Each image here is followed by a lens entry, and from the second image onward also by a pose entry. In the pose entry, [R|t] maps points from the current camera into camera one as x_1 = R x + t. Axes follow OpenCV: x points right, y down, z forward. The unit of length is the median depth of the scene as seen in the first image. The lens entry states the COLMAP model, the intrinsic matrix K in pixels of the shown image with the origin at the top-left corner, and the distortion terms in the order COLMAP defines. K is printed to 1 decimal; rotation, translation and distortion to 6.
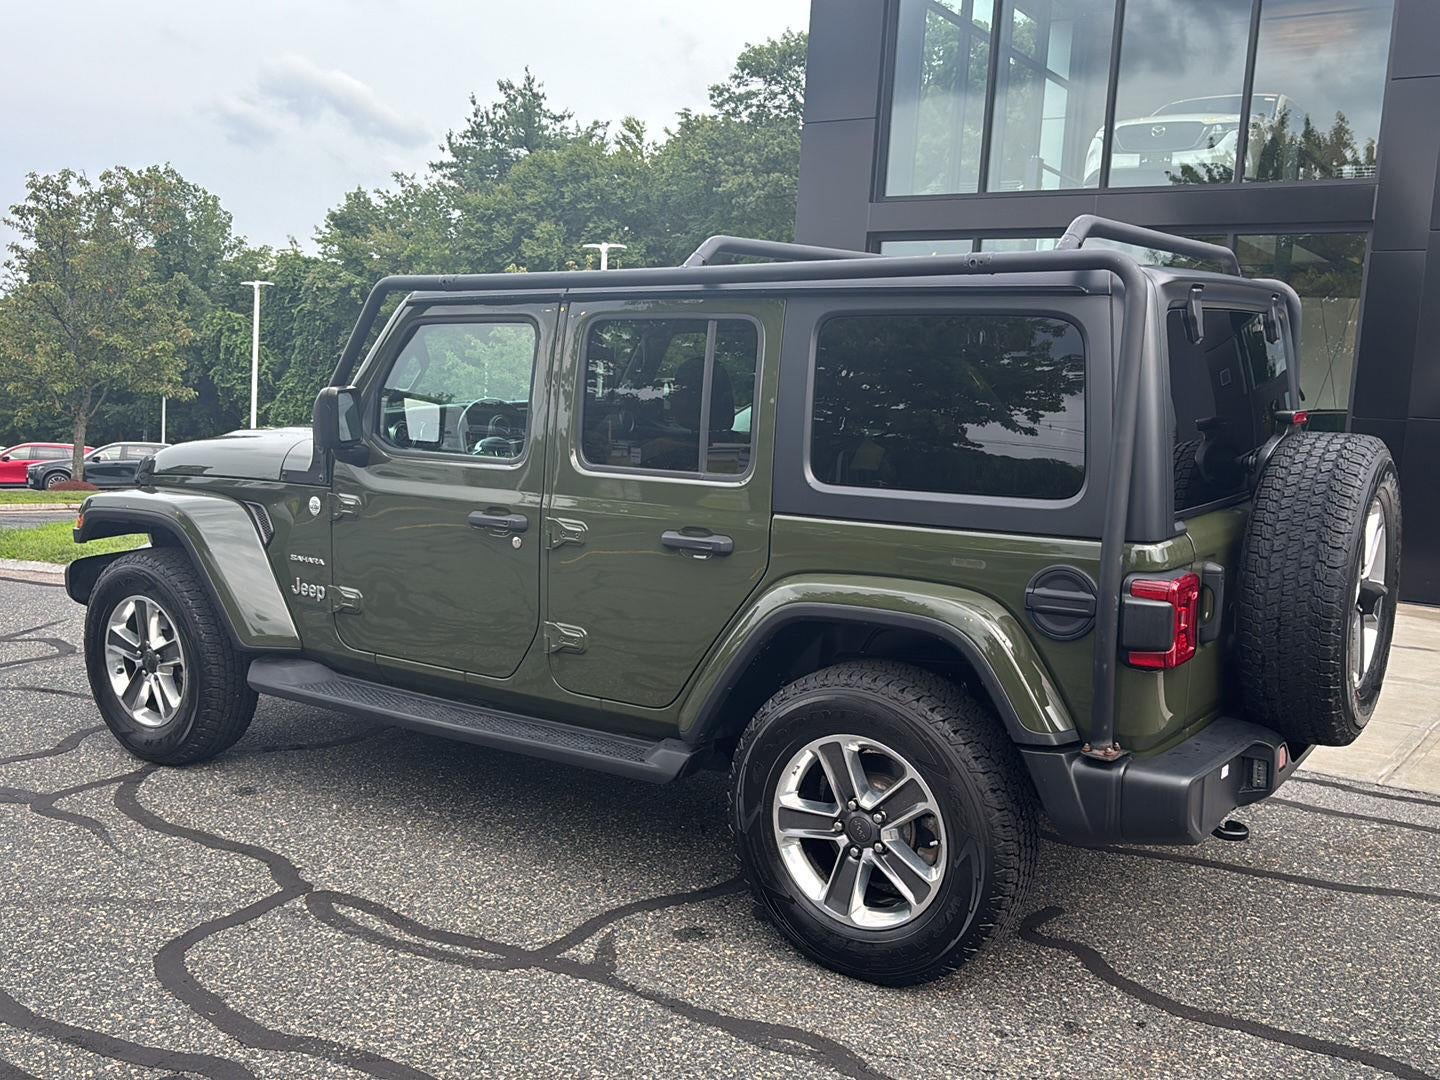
lens RADIAL K [[1387.3, 0, 714.9], [0, 1387.3, 543.5], [0, 0, 1]] dist [0.016239, 0.000000]
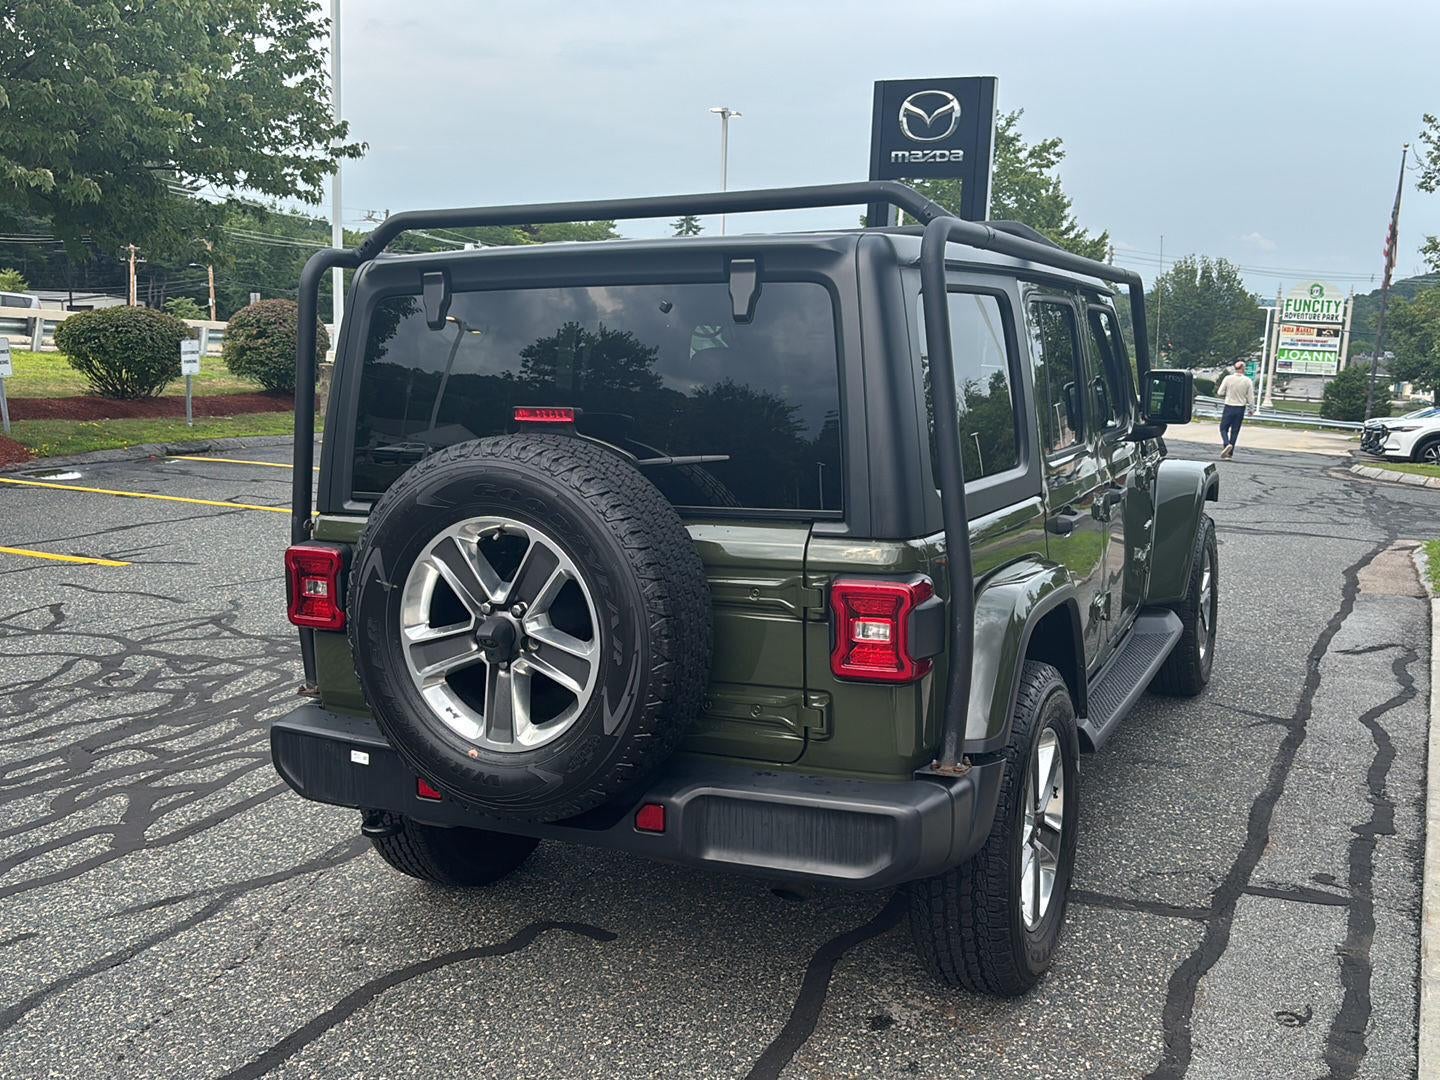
lens RADIAL K [[1387.3, 0, 724.6], [0, 1387.3, 537.1], [0, 0, 1]] dist [0.016239, 0.000000]
pose [[0.150083, 0.124040, -0.980861, 1.016595], [-0.128941, 0.986081, 0.104971, -0.097456], [0.980229, 0.110719, 0.163988, 0.800115]]
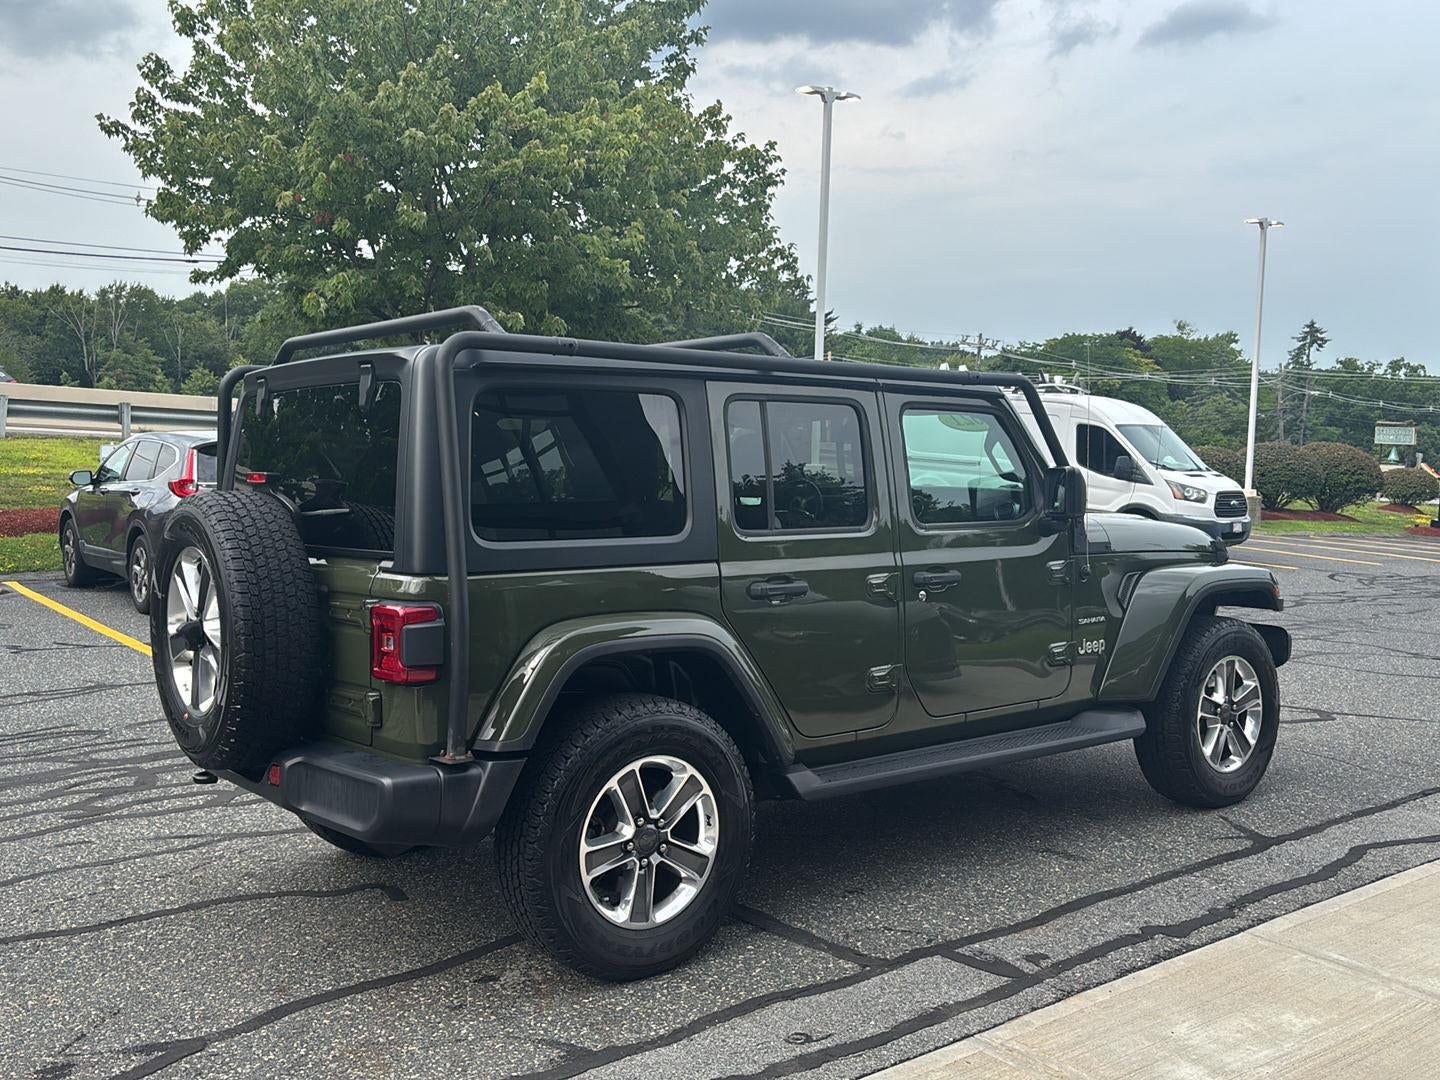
lens RADIAL K [[1387.3, 0, 726.5], [0, 1387.3, 551.4], [0, 0, 1]] dist [0.016239, 0.000000]
pose [[-0.286332, 0.047512, -0.956952, 1.143563], [-0.140220, 0.985938, 0.090907, -0.154353], [0.947815, 0.160213, -0.275644, 1.377178]]
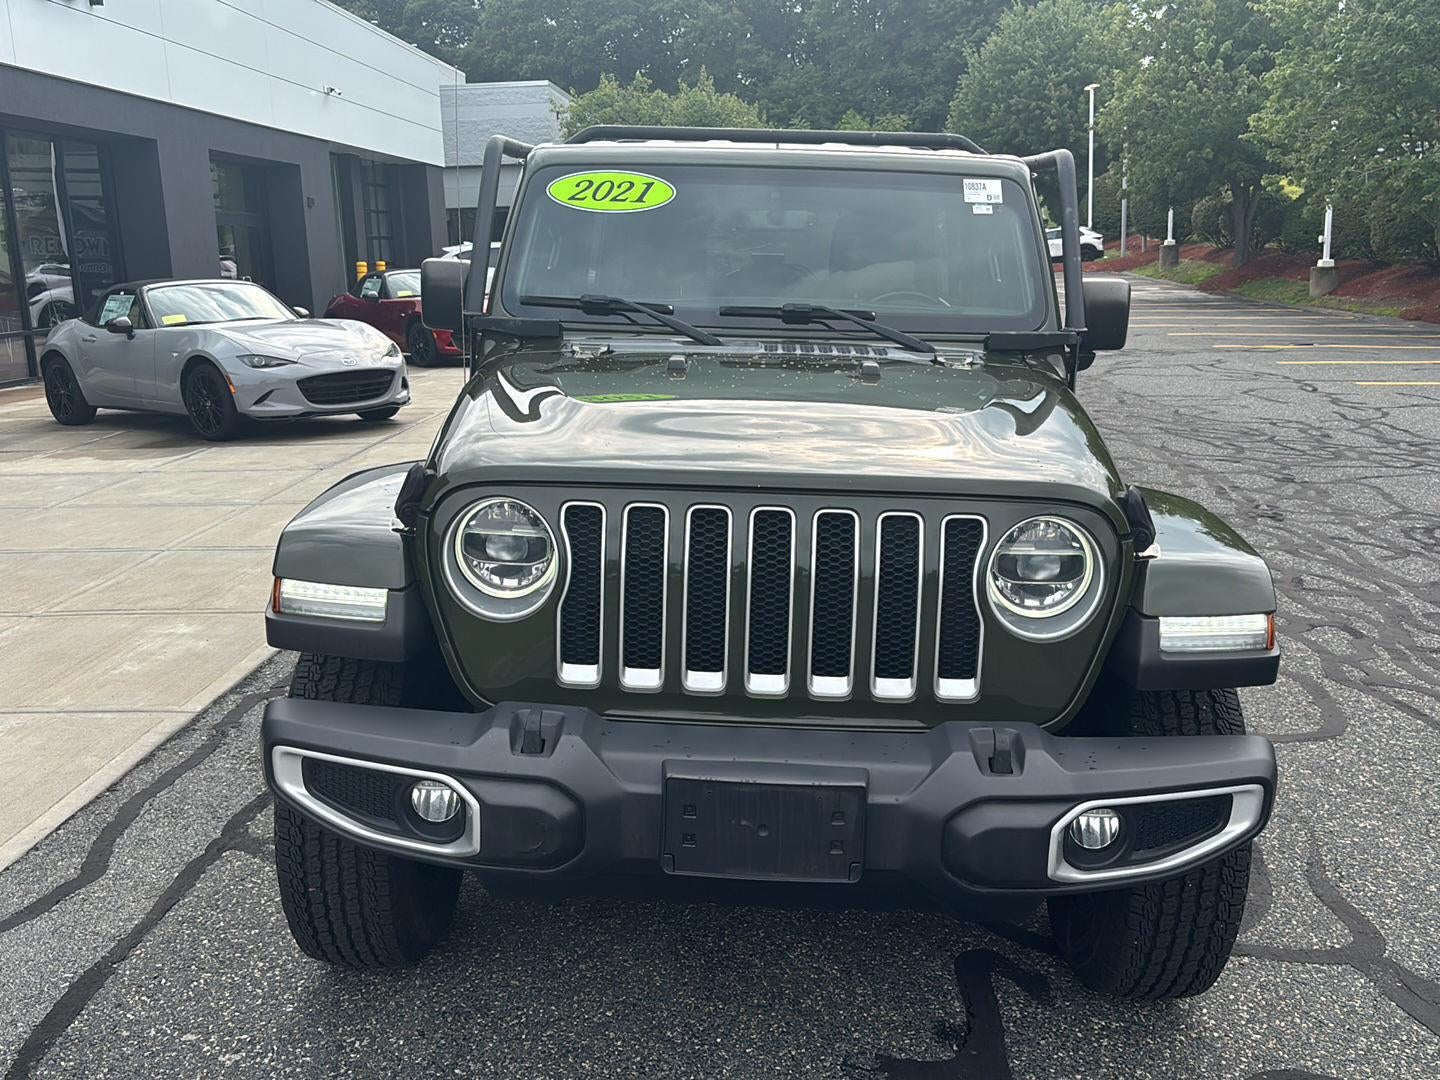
lens RADIAL K [[1387.3, 0, 718.3], [0, 1387.3, 552.0], [0, 0, 1]] dist [0.016239, 0.000000]
pose [[-0.540029, -0.217876, 0.812957, -0.869529], [0.092319, 0.944750, 0.314523, -0.242649], [-0.836568, 0.244903, -0.490078, 1.641959]]
